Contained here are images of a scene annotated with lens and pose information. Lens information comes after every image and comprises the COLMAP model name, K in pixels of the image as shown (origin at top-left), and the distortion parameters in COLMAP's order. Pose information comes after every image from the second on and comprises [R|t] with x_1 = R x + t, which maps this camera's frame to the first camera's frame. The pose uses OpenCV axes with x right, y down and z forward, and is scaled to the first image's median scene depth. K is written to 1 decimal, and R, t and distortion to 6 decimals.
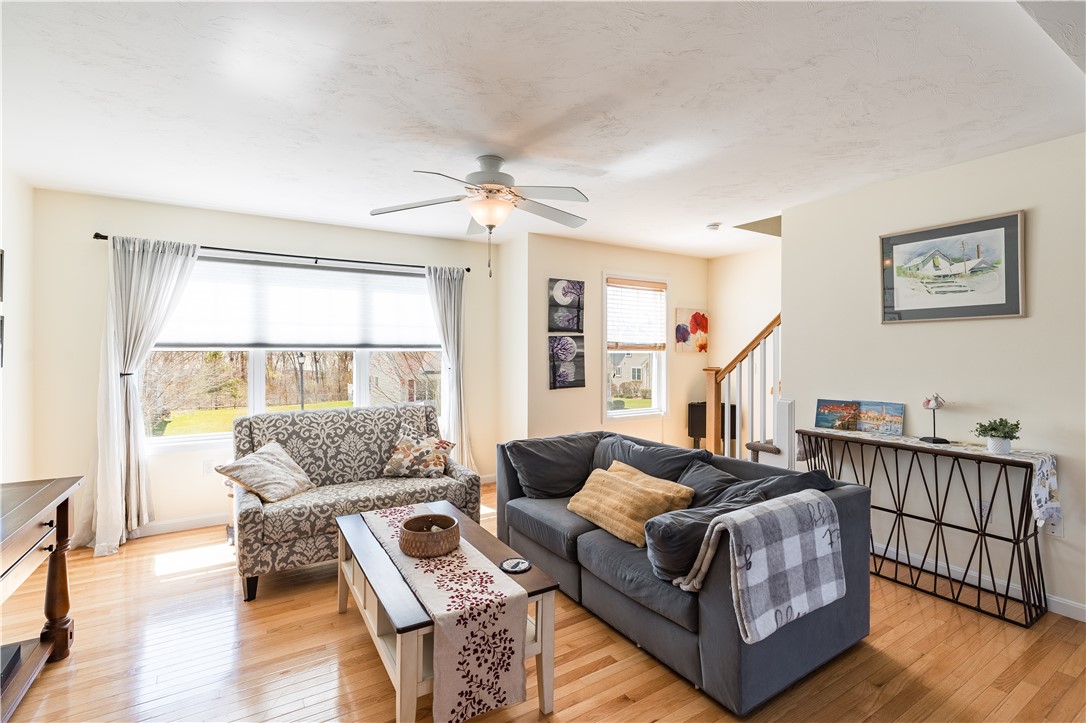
lens RADIAL K [[491.8, 0, 545.3], [0, 491.8, 357.6], [0, 0, 1]] dist [-0.002303, 0.000648]
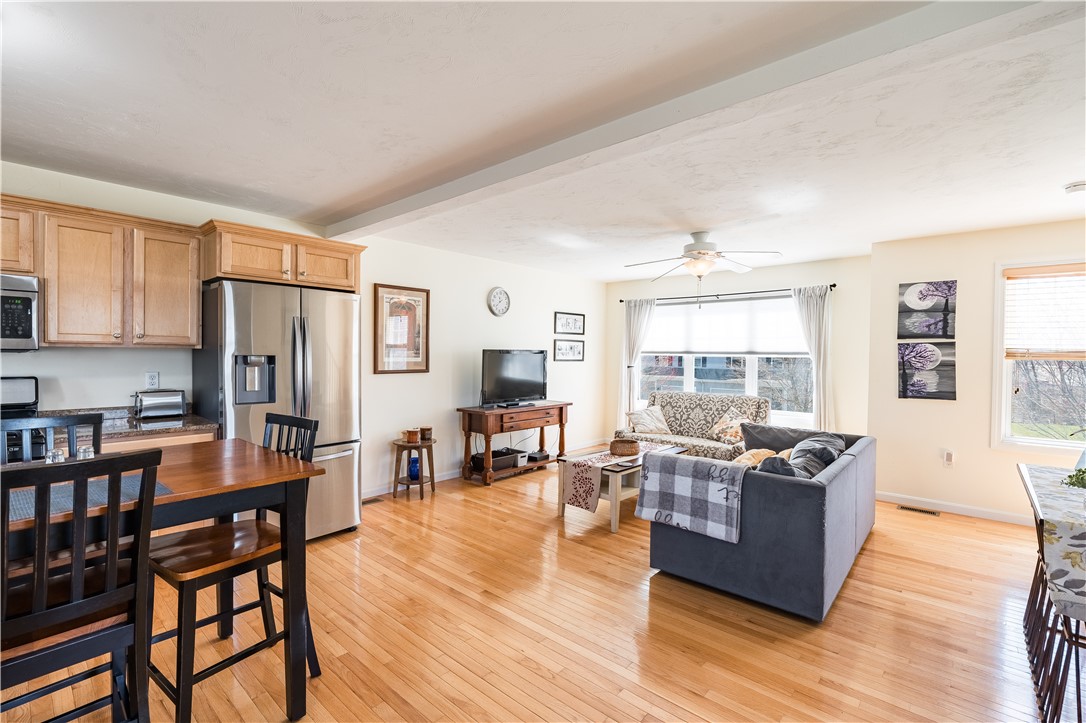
lens RADIAL K [[491.8, 0, 545.3], [0, 491.8, 357.6], [0, 0, 1]] dist [-0.002303, 0.000648]
pose [[0.293065, 0.013090, -0.956003, 0.754895], [-0.022126, 0.999731, 0.006906, -0.006589], [0.955837, 0.019129, 0.293276, 0.044648]]
